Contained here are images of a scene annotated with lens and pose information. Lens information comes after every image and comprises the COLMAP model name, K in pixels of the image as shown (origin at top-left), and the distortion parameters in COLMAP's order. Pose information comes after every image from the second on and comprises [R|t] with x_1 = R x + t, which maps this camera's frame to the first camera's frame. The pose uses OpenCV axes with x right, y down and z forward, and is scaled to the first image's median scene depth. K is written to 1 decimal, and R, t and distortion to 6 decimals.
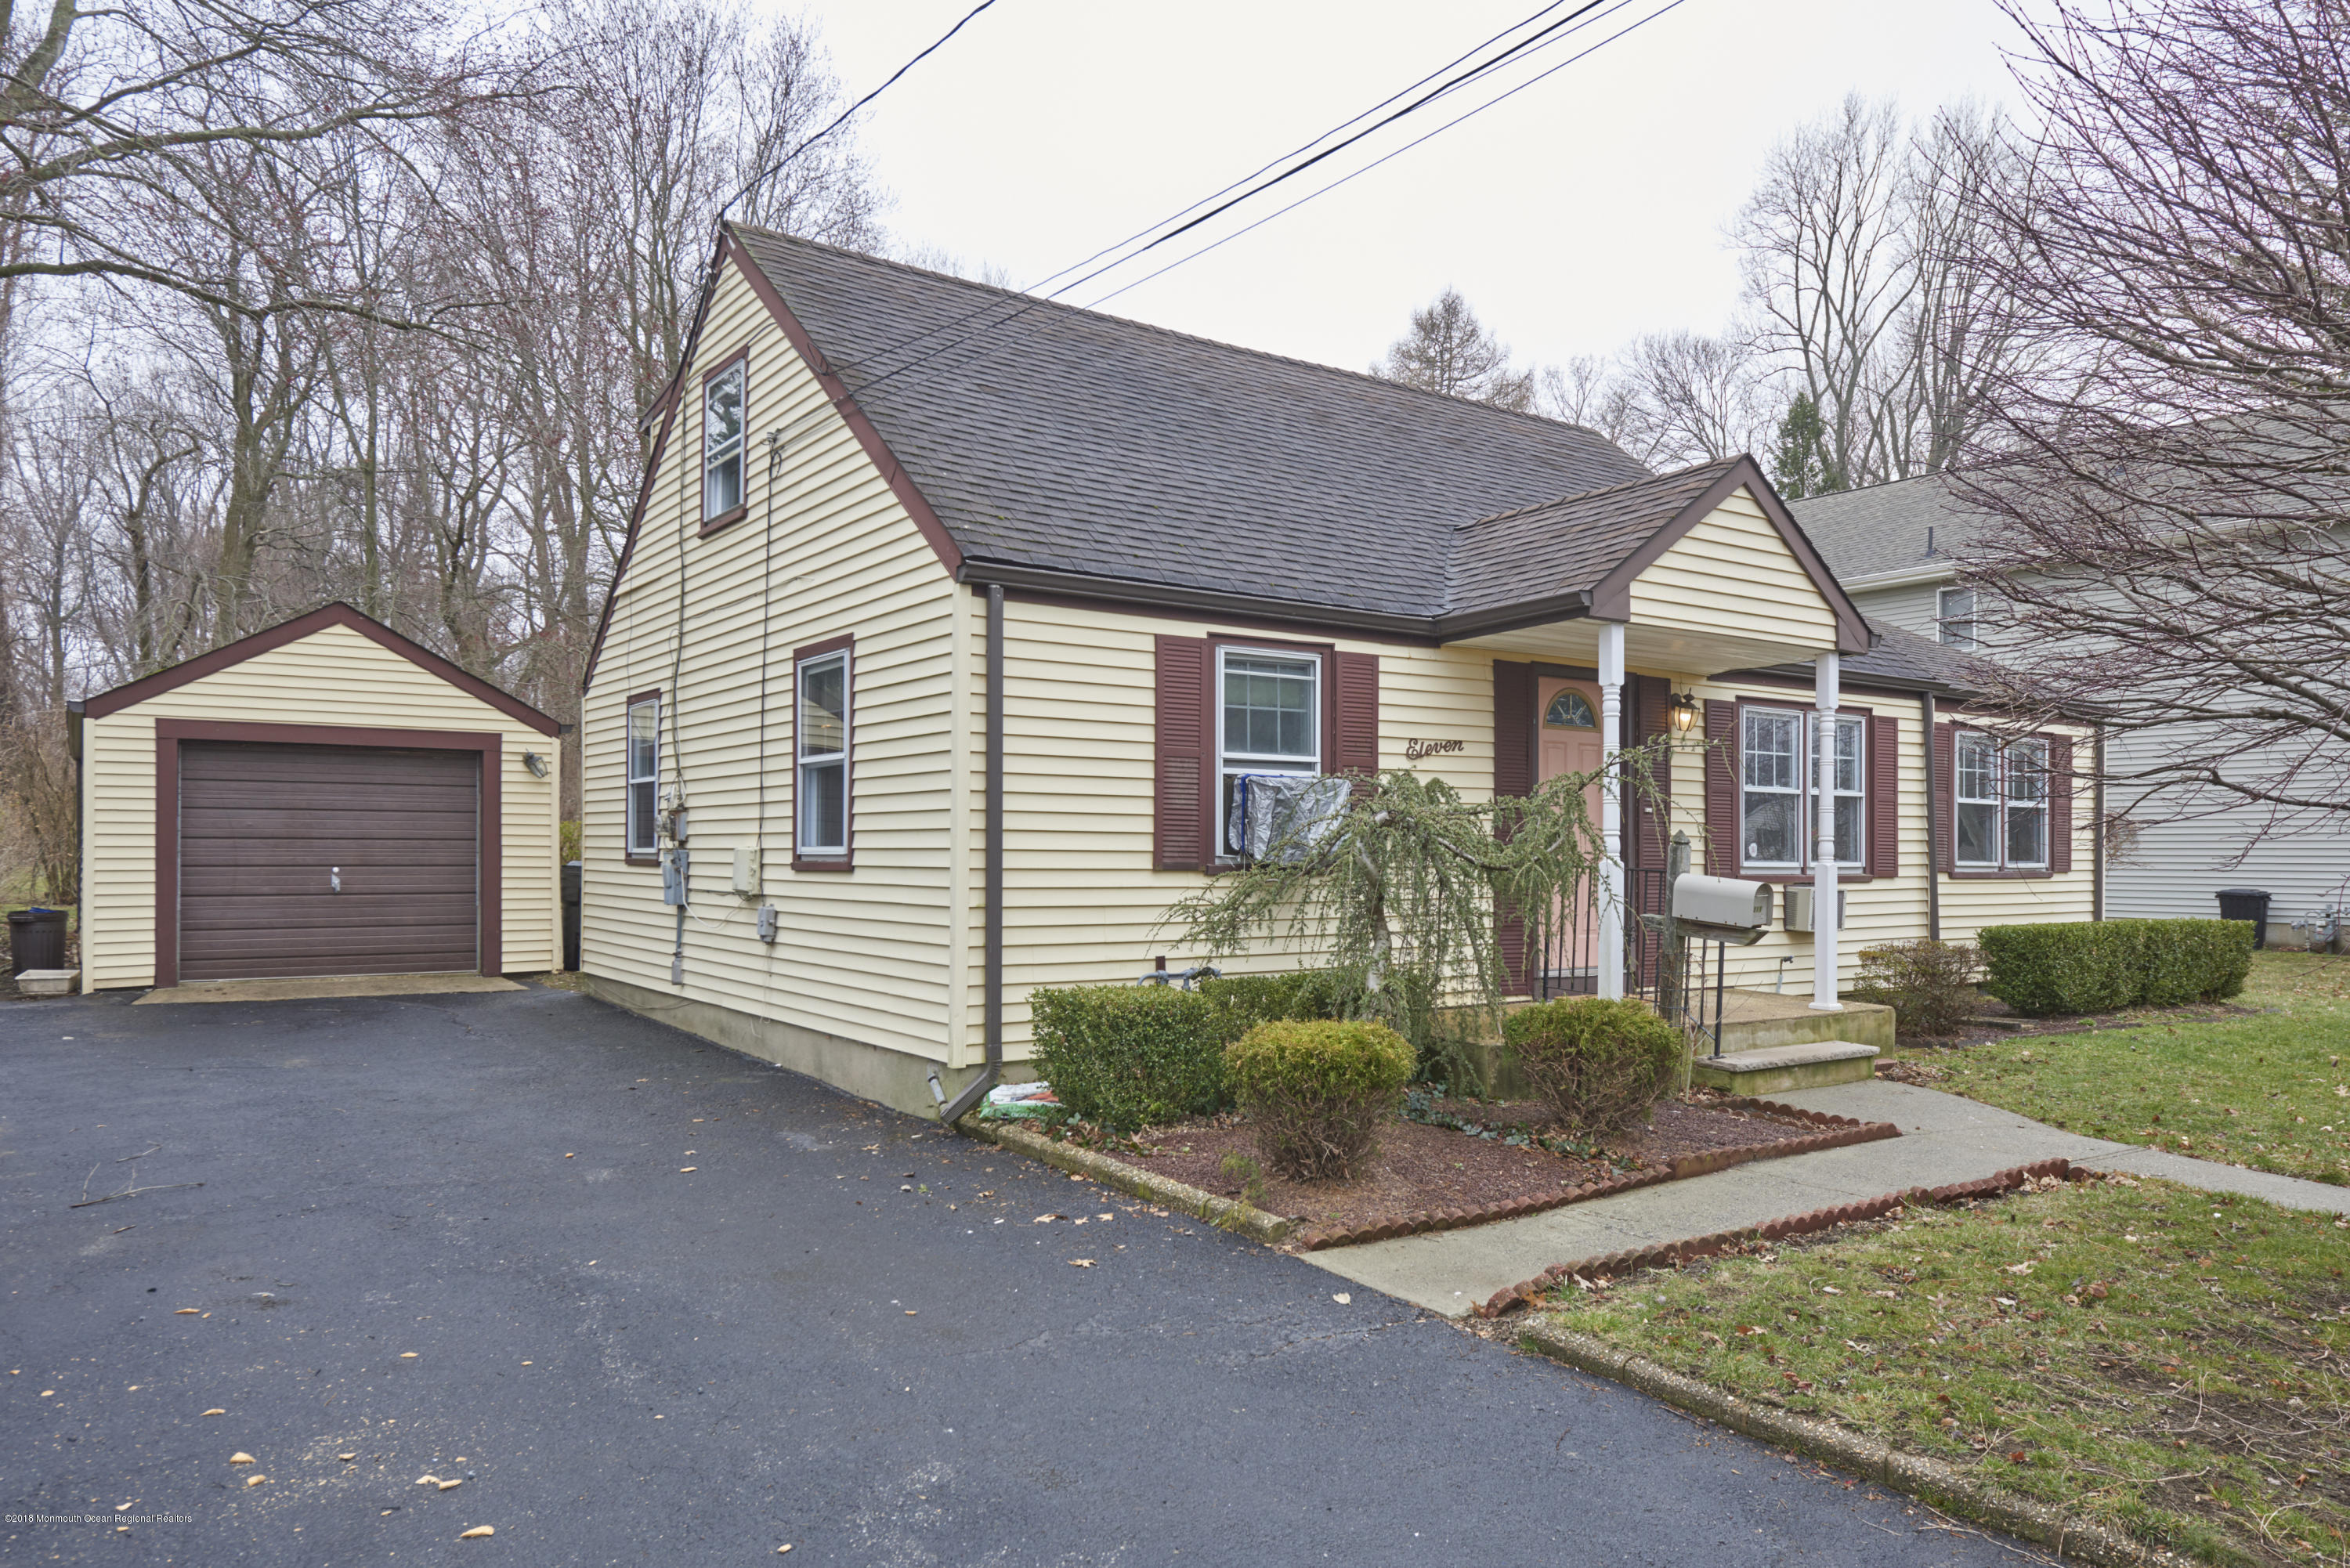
lens RADIAL K [[1578.3, 0, 1214.2], [0, 1578.3, 854.5], [0, 0, 1]] dist [0.003387, 0.002702]
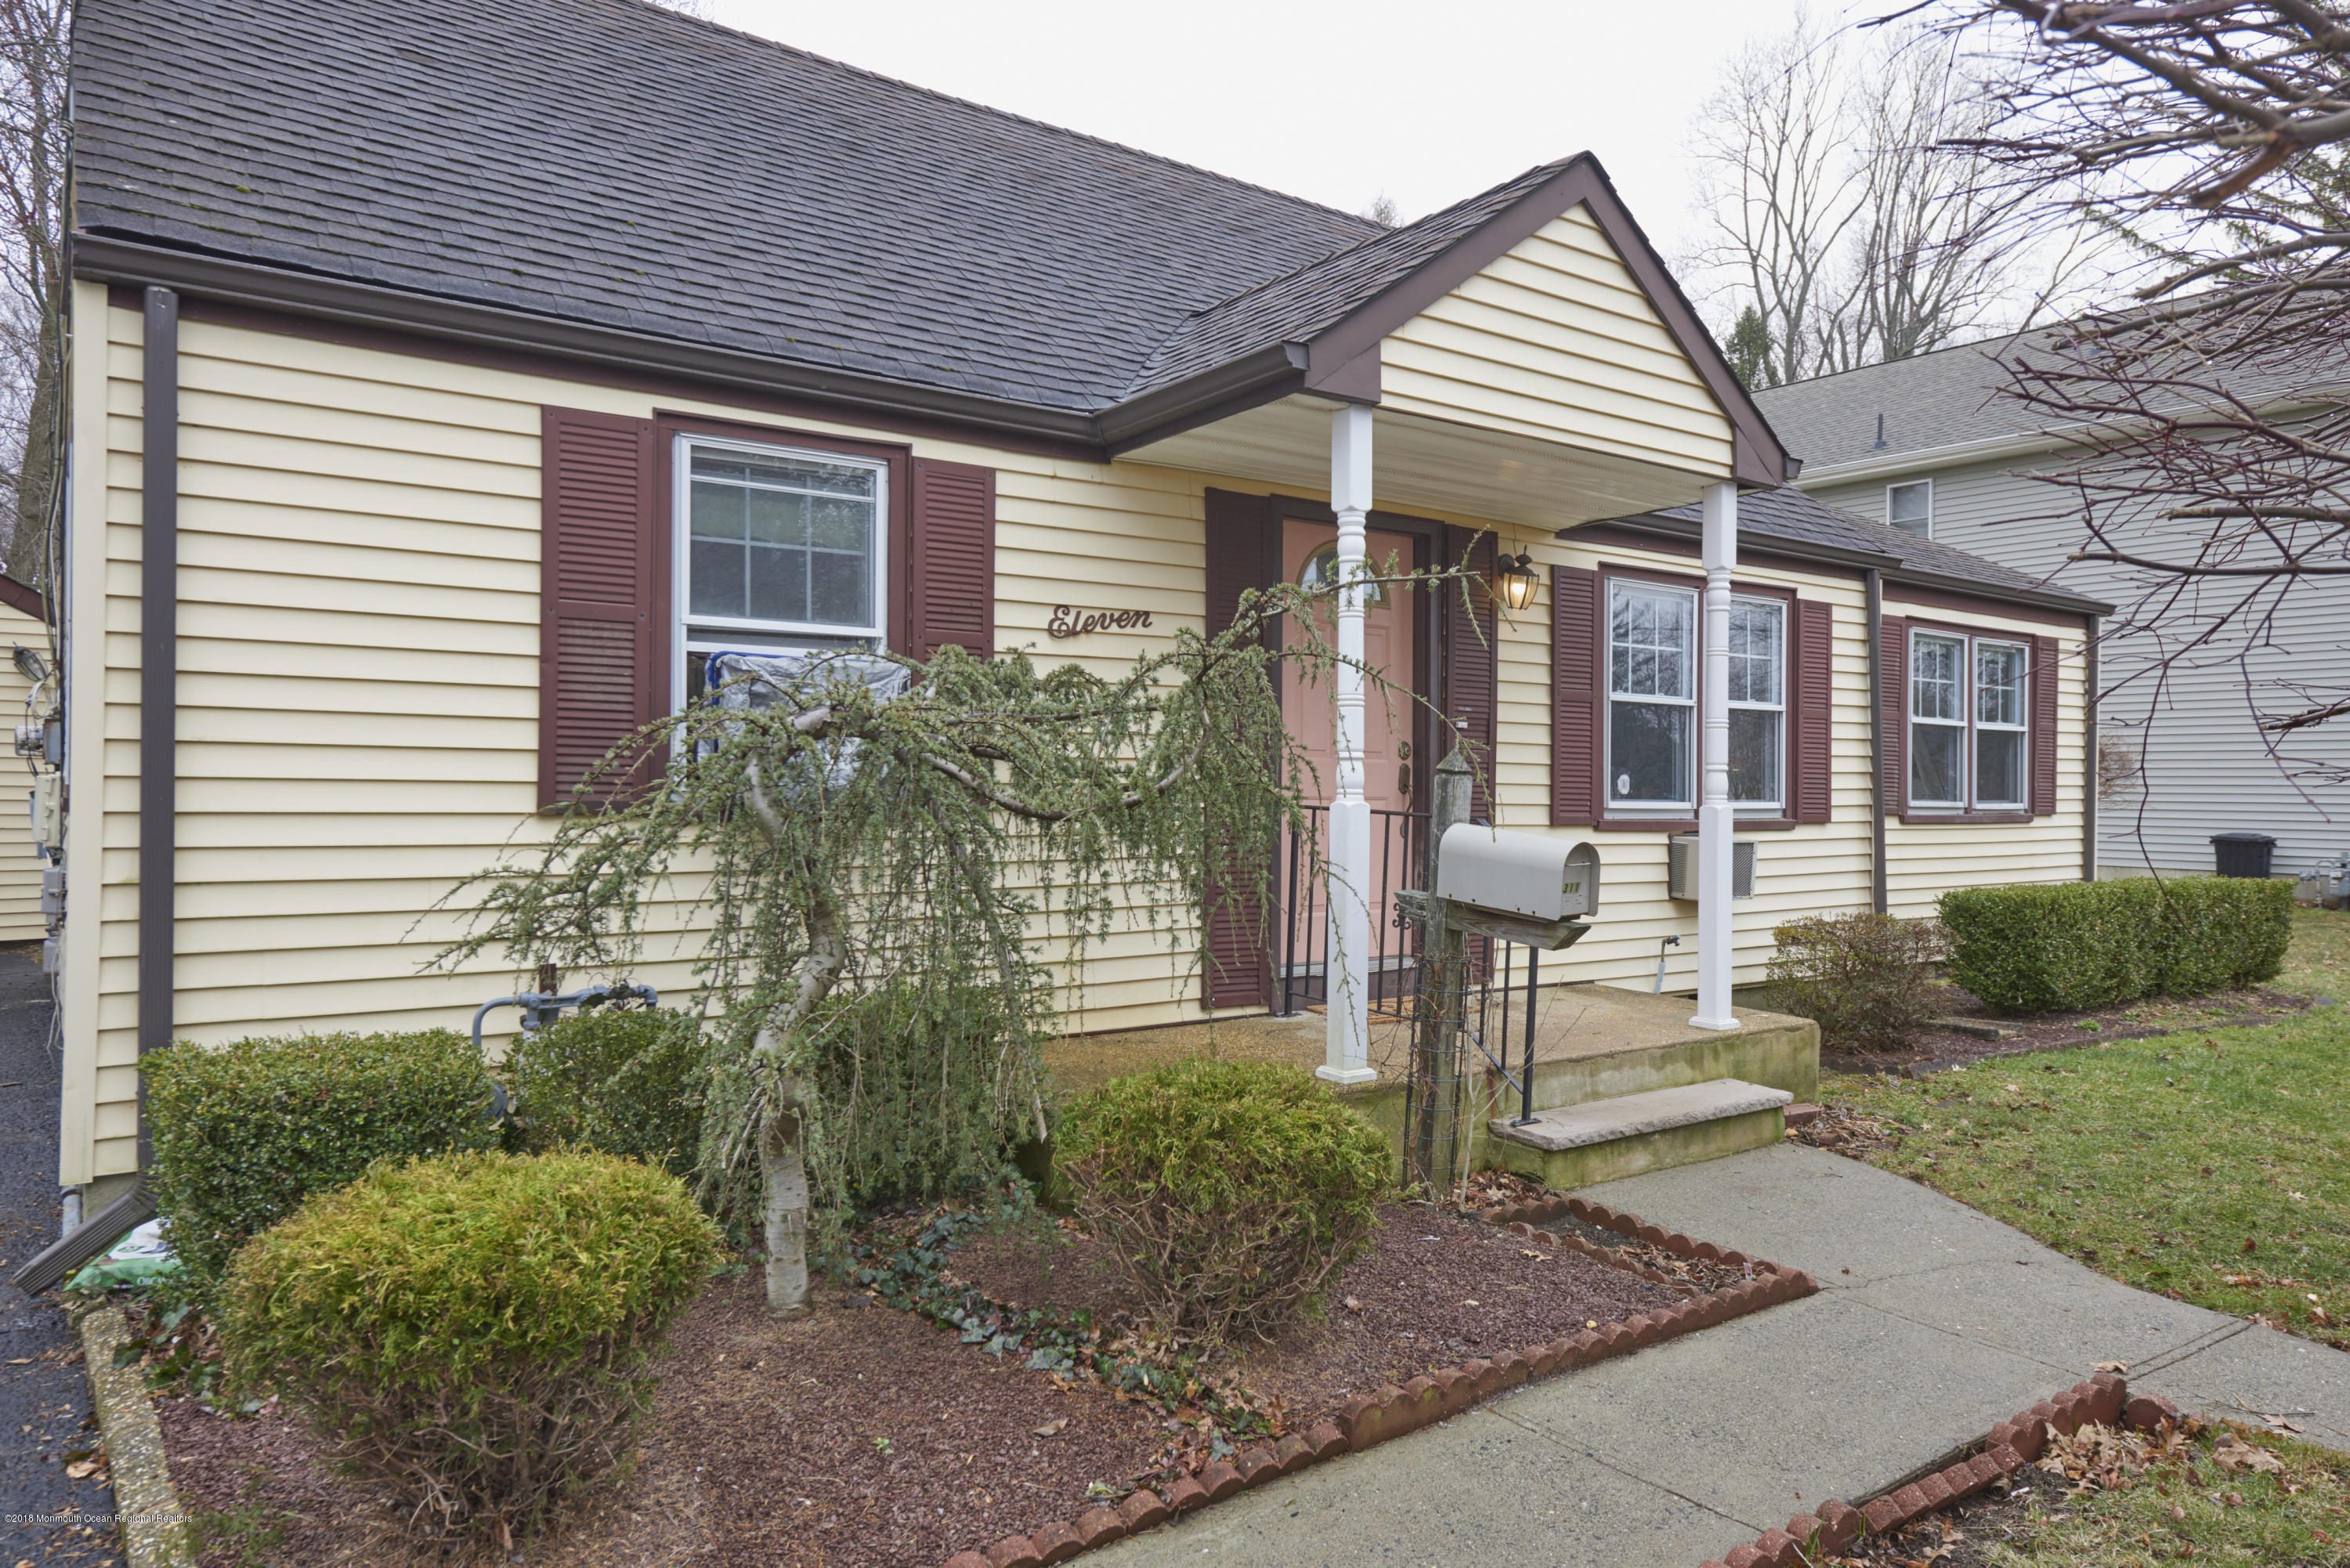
lens RADIAL K [[1585.2, 0, 1200.4], [0, 1585.2, 793.4], [0, 0, 1]] dist [0.000736, 0.002927]
pose [[0.999771, 0.004300, 0.020986, 0.140065], [-0.004389, 0.999982, 0.004206, -0.000962], [-0.020968, -0.004297, 0.999771, 0.303810]]
